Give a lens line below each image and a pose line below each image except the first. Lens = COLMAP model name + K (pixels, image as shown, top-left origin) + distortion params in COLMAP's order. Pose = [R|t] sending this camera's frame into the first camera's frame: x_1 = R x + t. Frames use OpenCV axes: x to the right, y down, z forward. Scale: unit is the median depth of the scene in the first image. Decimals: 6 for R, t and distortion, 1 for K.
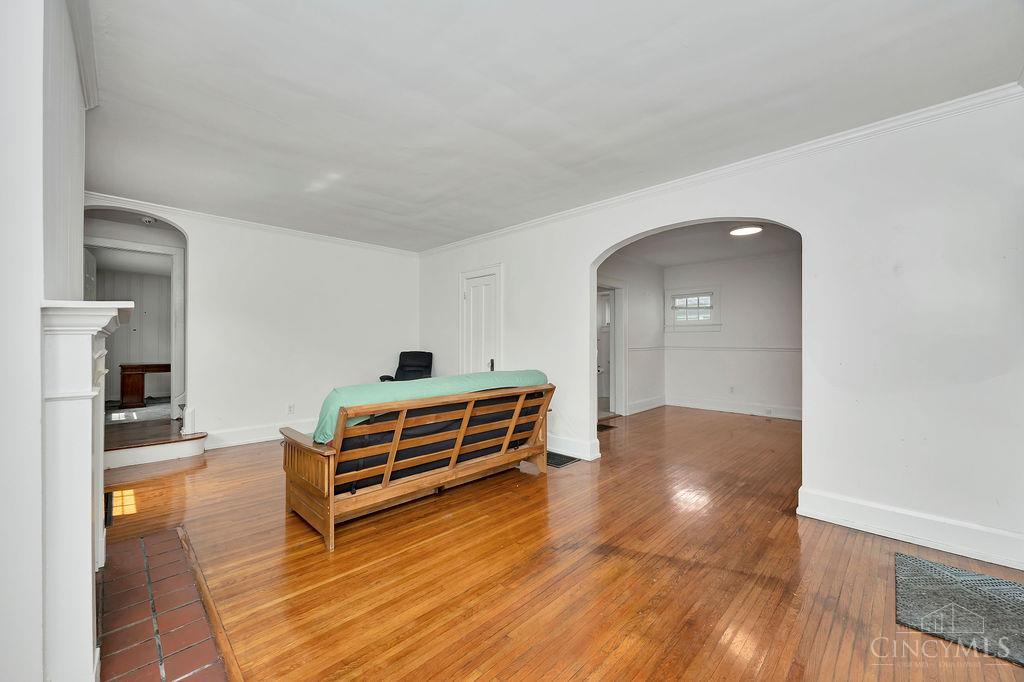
lens RADIAL K [[397.0, 0, 512.5], [0, 397.0, 341.2], [0, 0, 1]] dist [-0.001440, 0.000185]
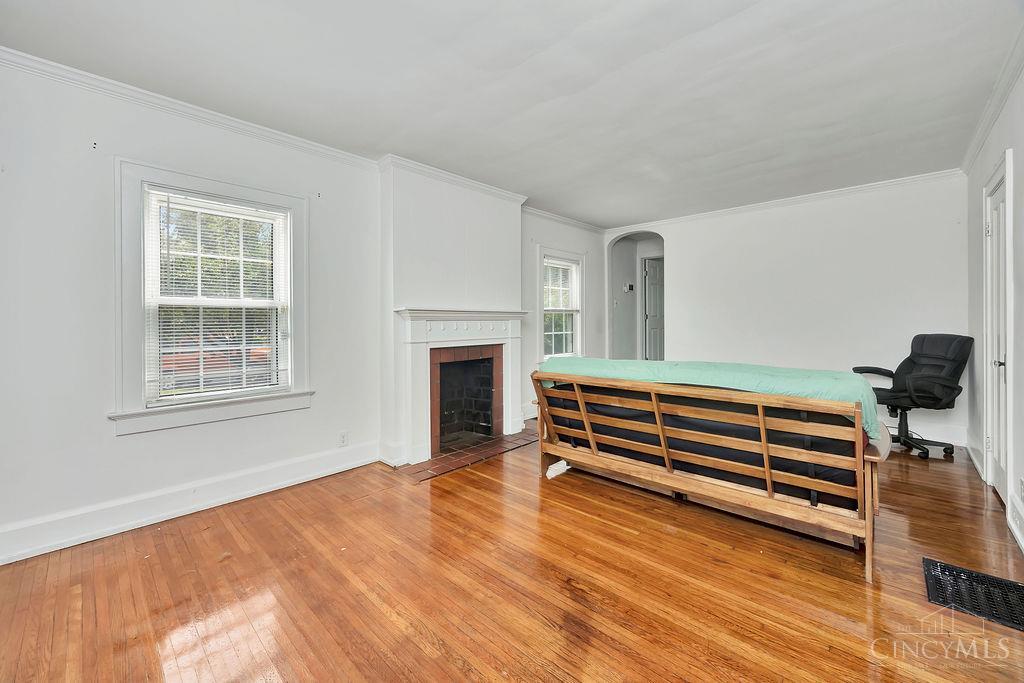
lens RADIAL K [[415.9, 0, 532.5], [0, 415.9, 320.3], [0, 0, 1]] dist [-0.000068, 0.000008]
pose [[0.038885, -0.004441, -0.999234, 0.779060], [0.012626, 0.999912, -0.003953, 0.000184], [0.999164, -0.012462, 0.038937, 0.744555]]
